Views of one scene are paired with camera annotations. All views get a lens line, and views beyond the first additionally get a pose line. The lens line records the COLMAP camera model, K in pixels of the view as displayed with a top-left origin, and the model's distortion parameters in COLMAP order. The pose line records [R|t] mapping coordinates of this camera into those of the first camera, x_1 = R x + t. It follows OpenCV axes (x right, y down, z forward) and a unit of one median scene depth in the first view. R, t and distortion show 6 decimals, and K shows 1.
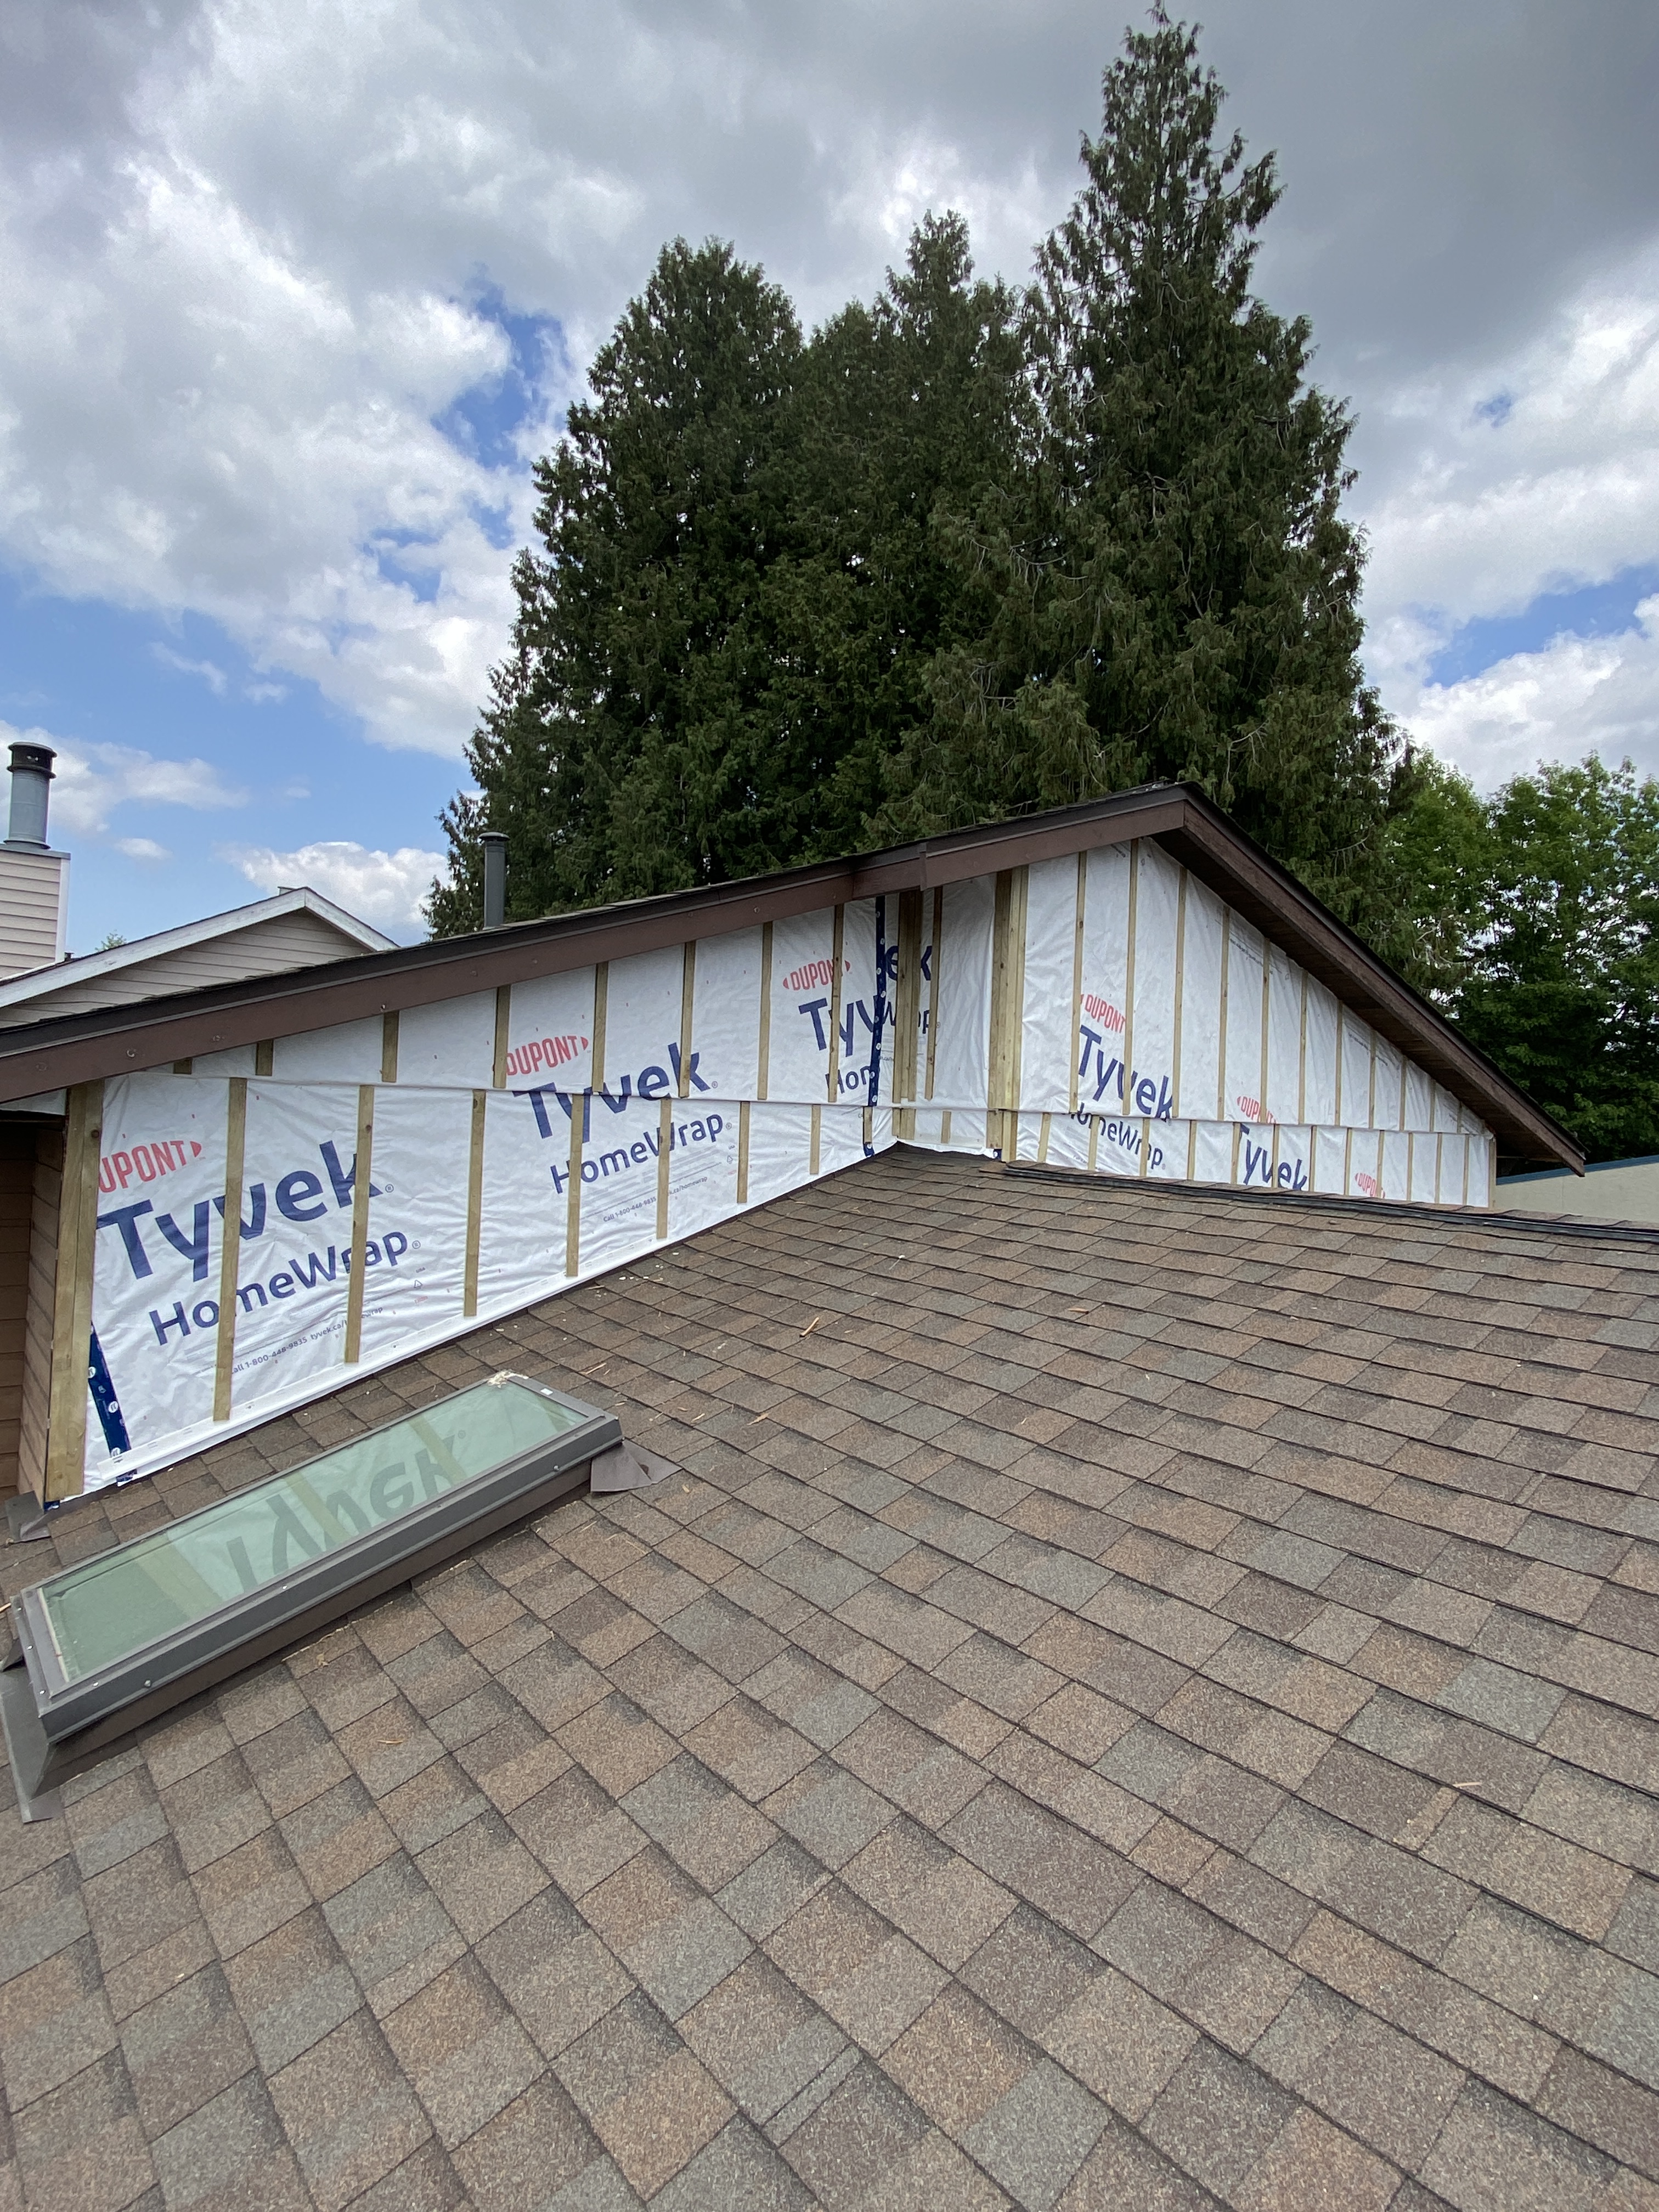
lens RADIAL K [[1195.5, 0, 843.8], [0, 1195.5, 1099.4], [0, 0, 1]] dist [-0.006958, -0.009900]
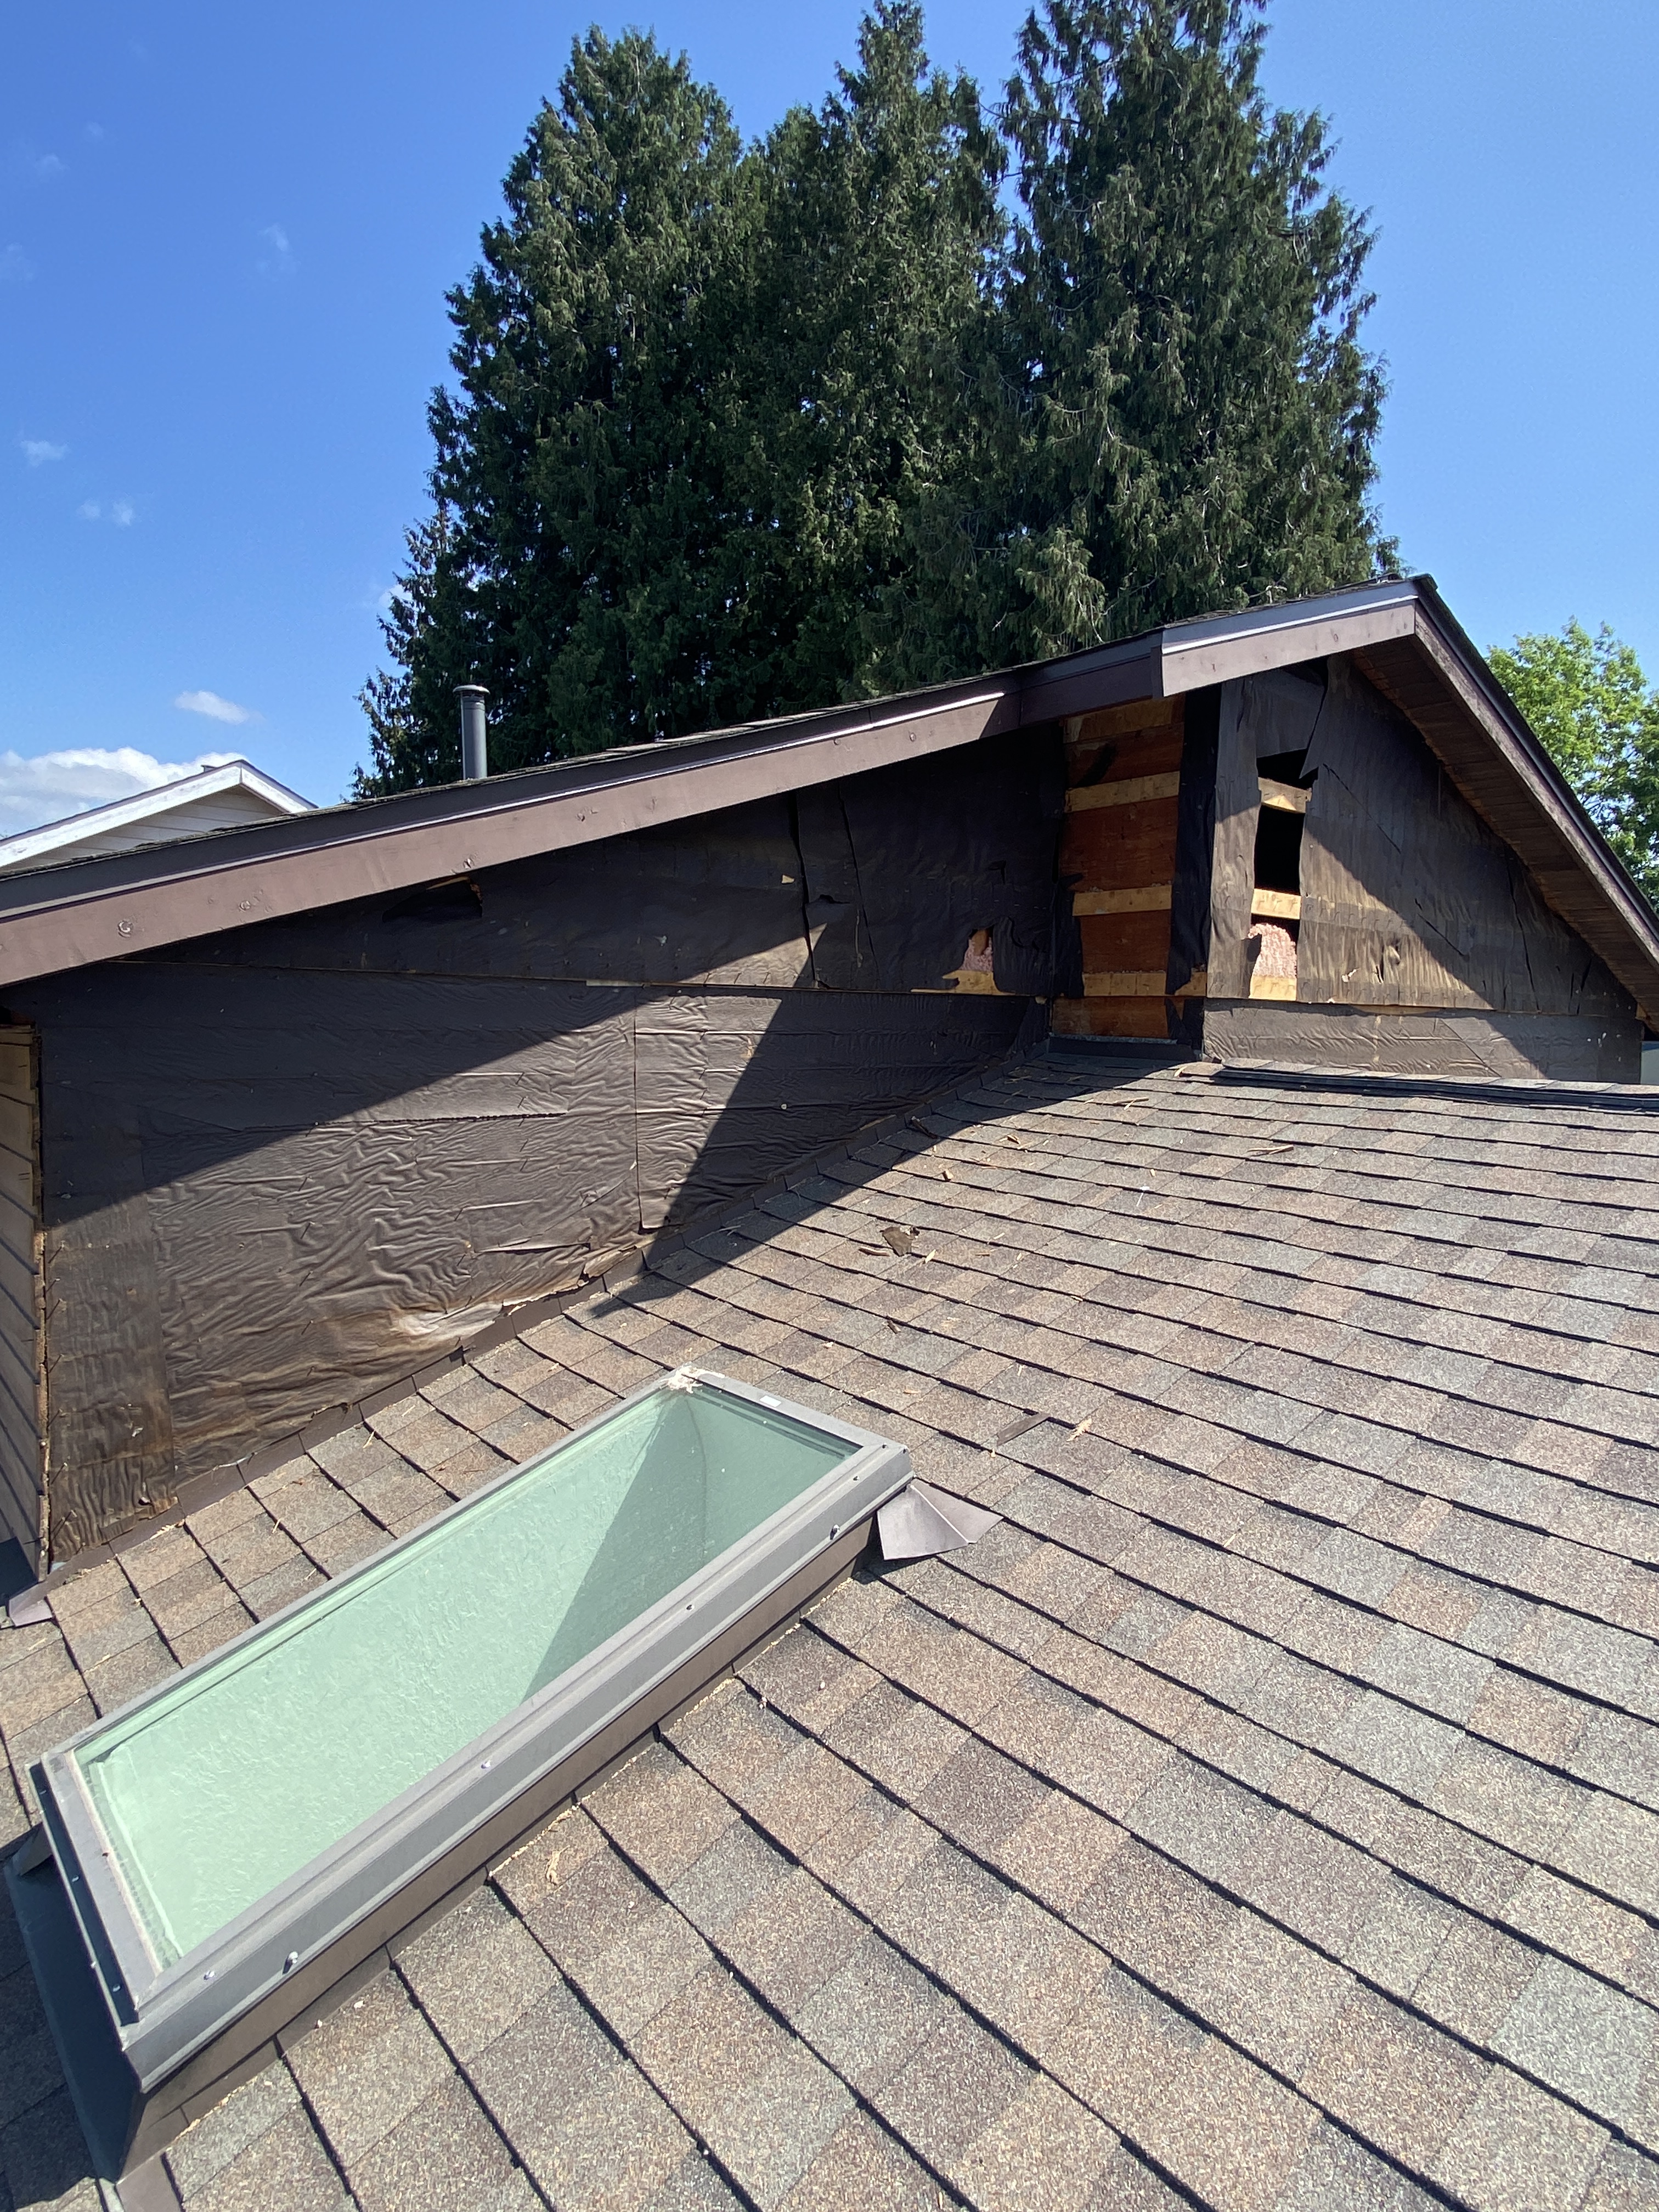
lens RADIAL K [[1195.5, 0, 828.1], [0, 1195.5, 1123.7], [0, 0, 1]] dist [-0.006958, -0.009900]
pose [[0.998860, -0.020294, 0.043204, -0.153347], [0.015589, 0.994181, 0.106590, 0.004176], [-0.045116, -0.105795, 0.993364, 0.200877]]
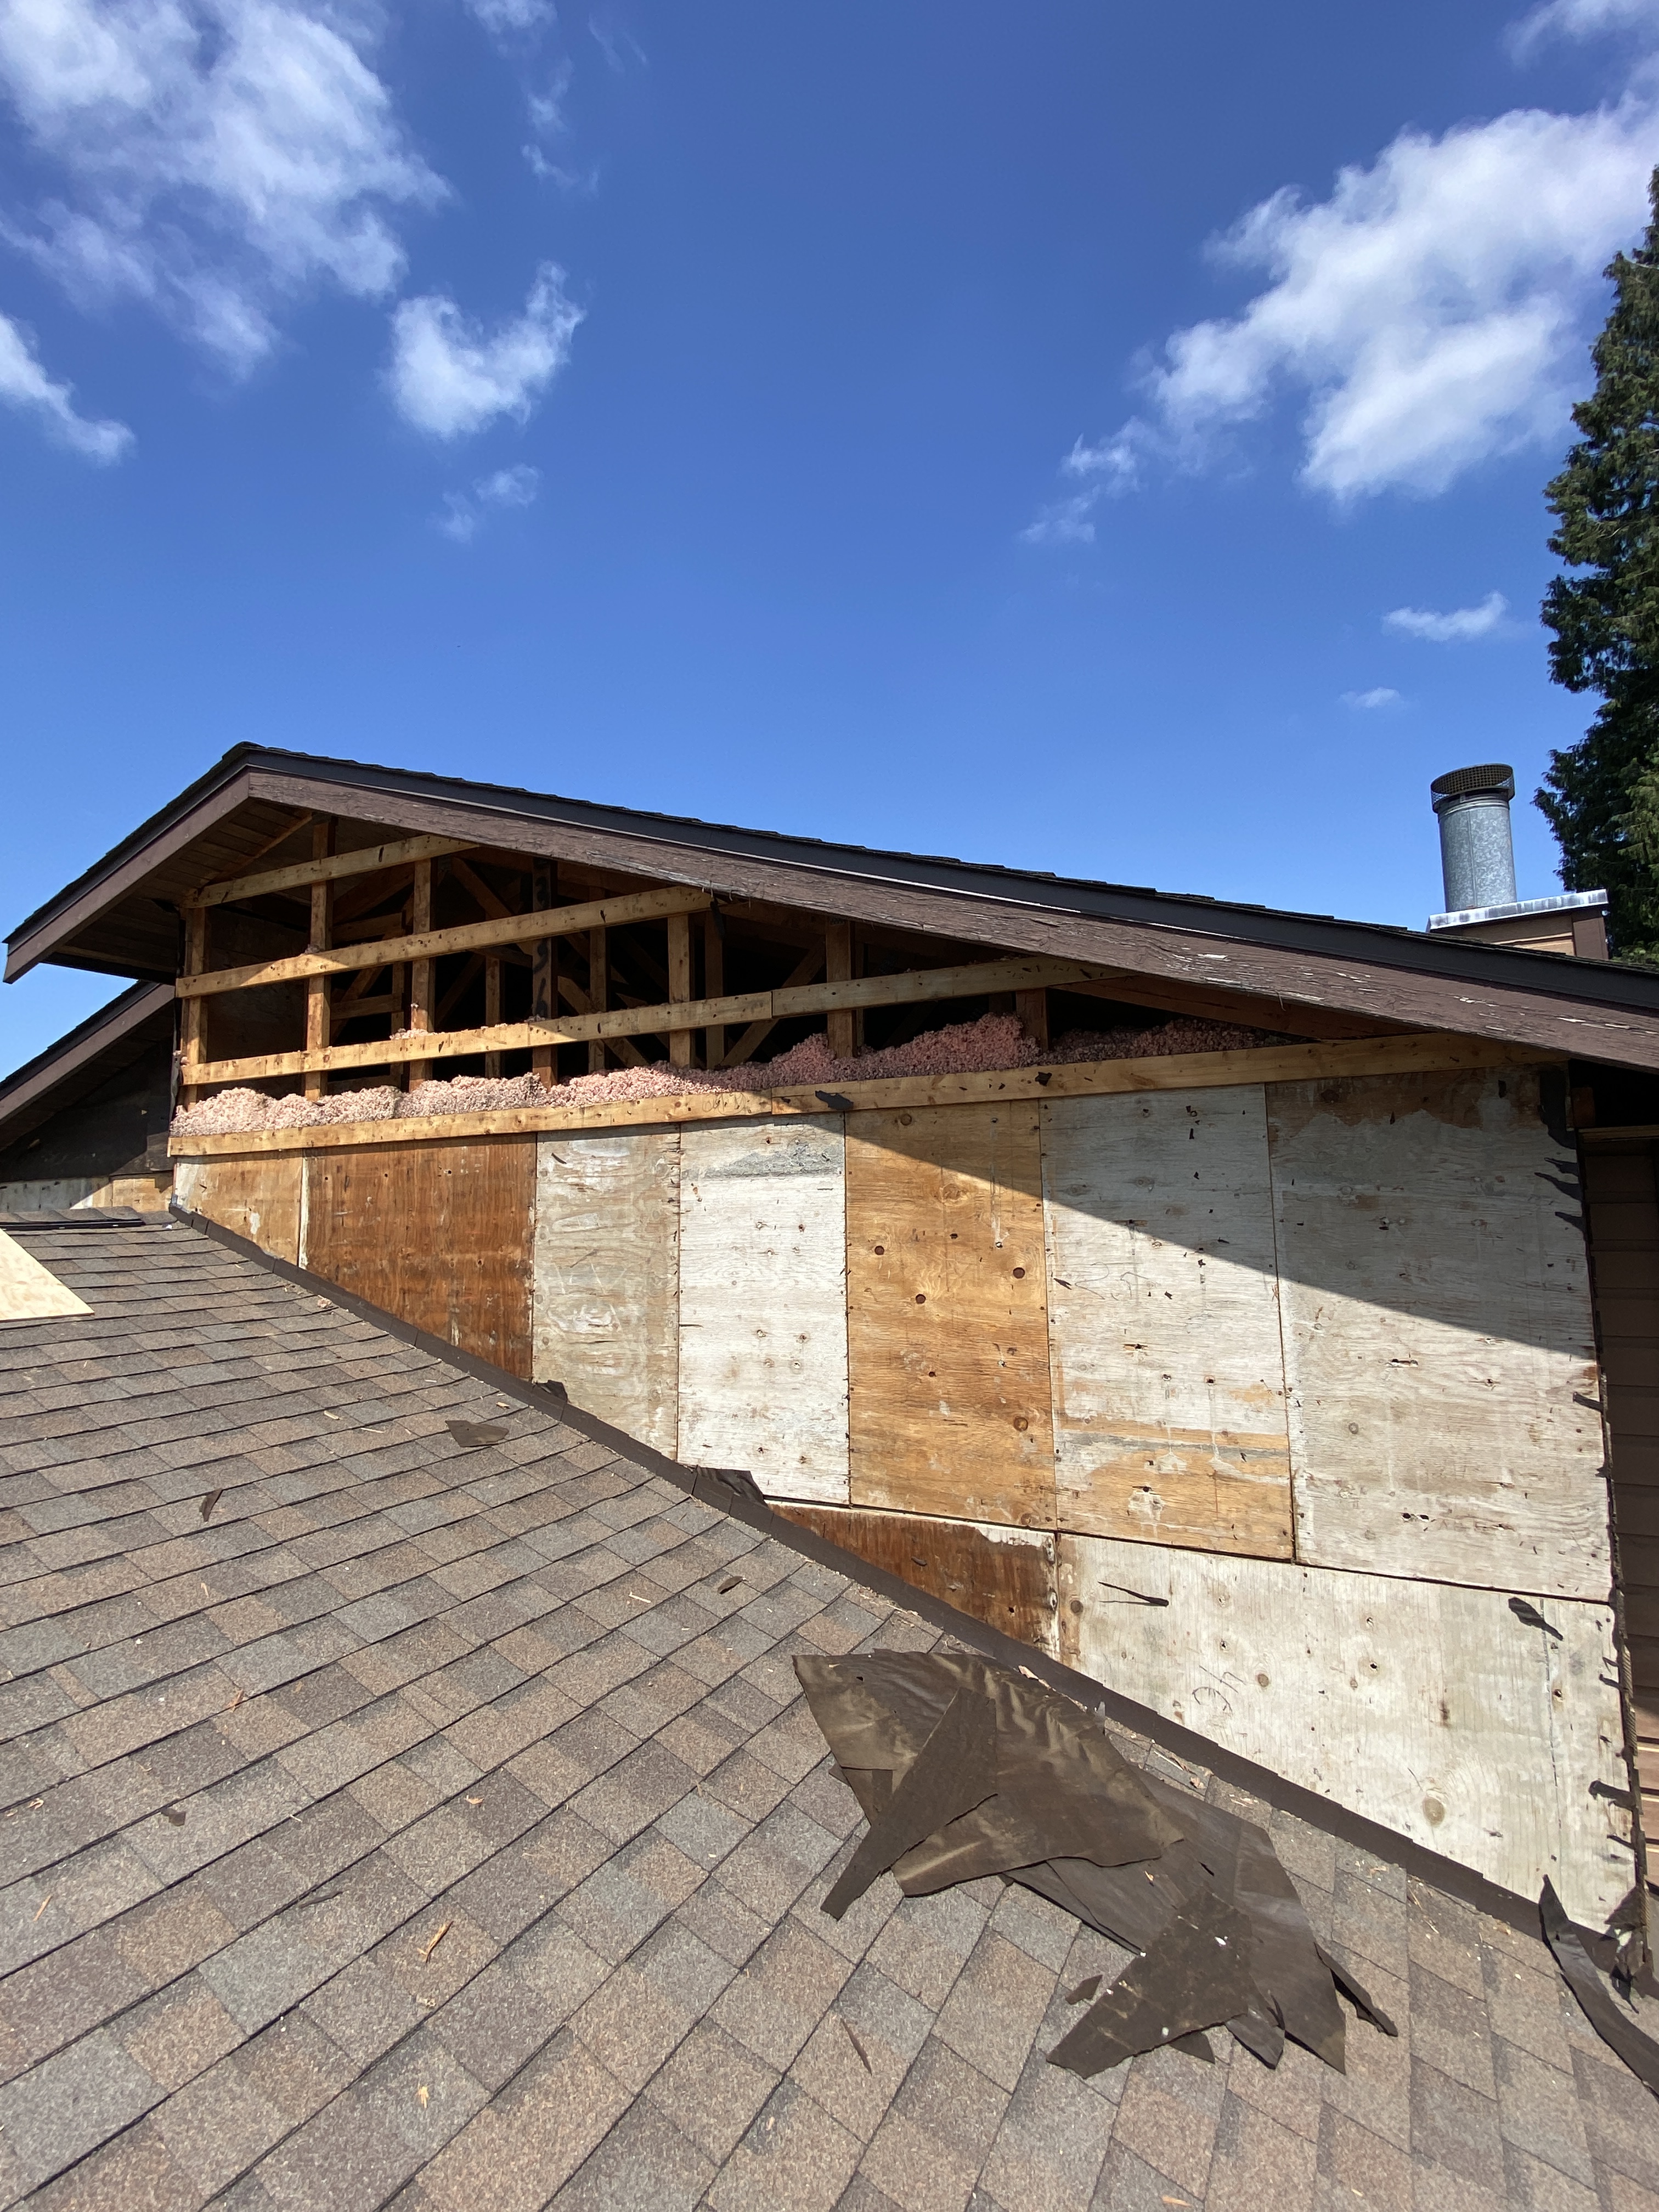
lens RADIAL K [[1051.9, 0, 818.9], [0, 1051.9, 1098.2], [0, 0, 1]] dist [-0.014299, -0.009201]
pose [[0.399116, -0.144336, -0.905469, 1.097336], [0.046447, 0.989447, -0.137249, 0.100511], [0.915723, 0.012722, 0.401608, 1.102018]]
